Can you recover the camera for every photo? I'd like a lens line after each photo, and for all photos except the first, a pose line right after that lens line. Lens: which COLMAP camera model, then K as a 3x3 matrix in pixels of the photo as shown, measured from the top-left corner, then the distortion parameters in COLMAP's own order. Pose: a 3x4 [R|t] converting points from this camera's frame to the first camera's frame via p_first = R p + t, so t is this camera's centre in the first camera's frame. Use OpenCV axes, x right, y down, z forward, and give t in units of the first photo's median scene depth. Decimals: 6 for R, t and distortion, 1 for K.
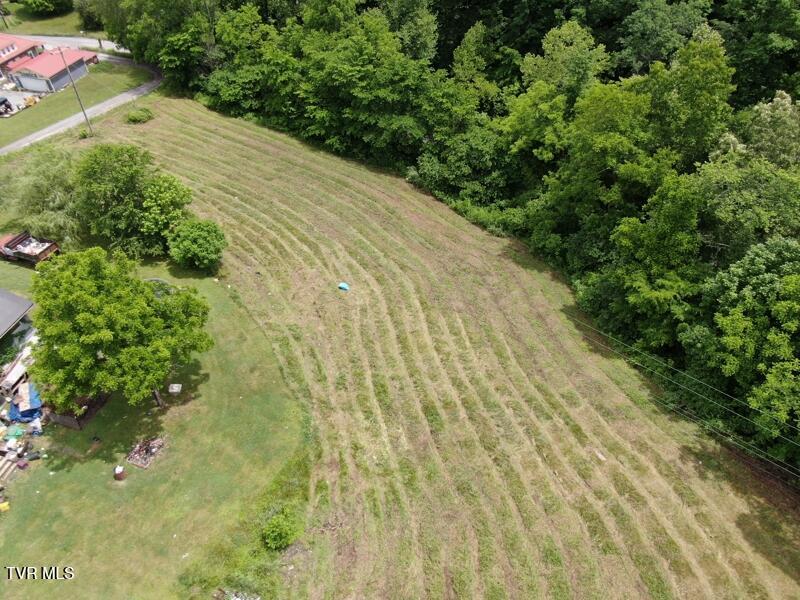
lens RADIAL K [[580.2, 0, 400.4], [0, 580.2, 297.1], [0, 0, 1]] dist [-0.010459, 0.001614]
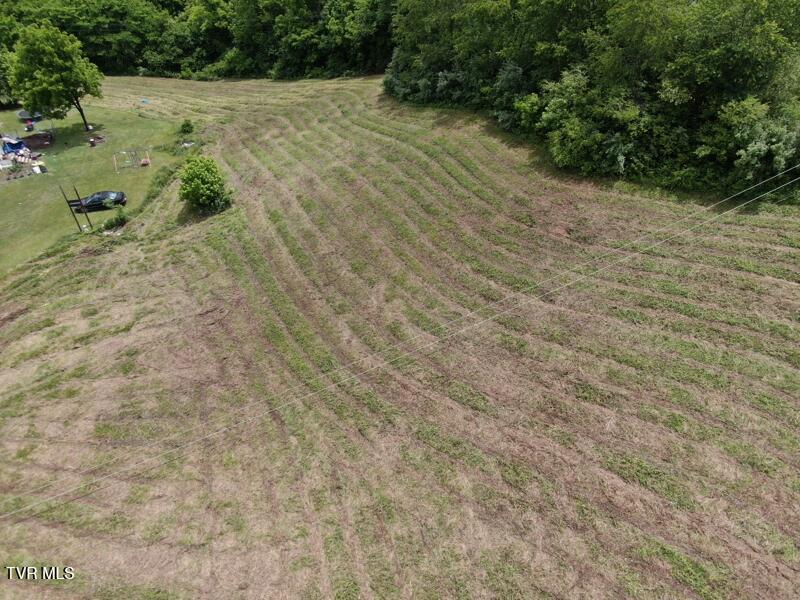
lens RADIAL K [[580.2, 0, 403.6], [0, 580.2, 301.4], [0, 0, 1]] dist [-0.010459, 0.001614]
pose [[0.805879, -0.393360, 0.442523, -0.345659], [0.414665, 0.908465, 0.052390, 0.549576], [-0.422624, 0.141279, 0.895226, -0.546587]]
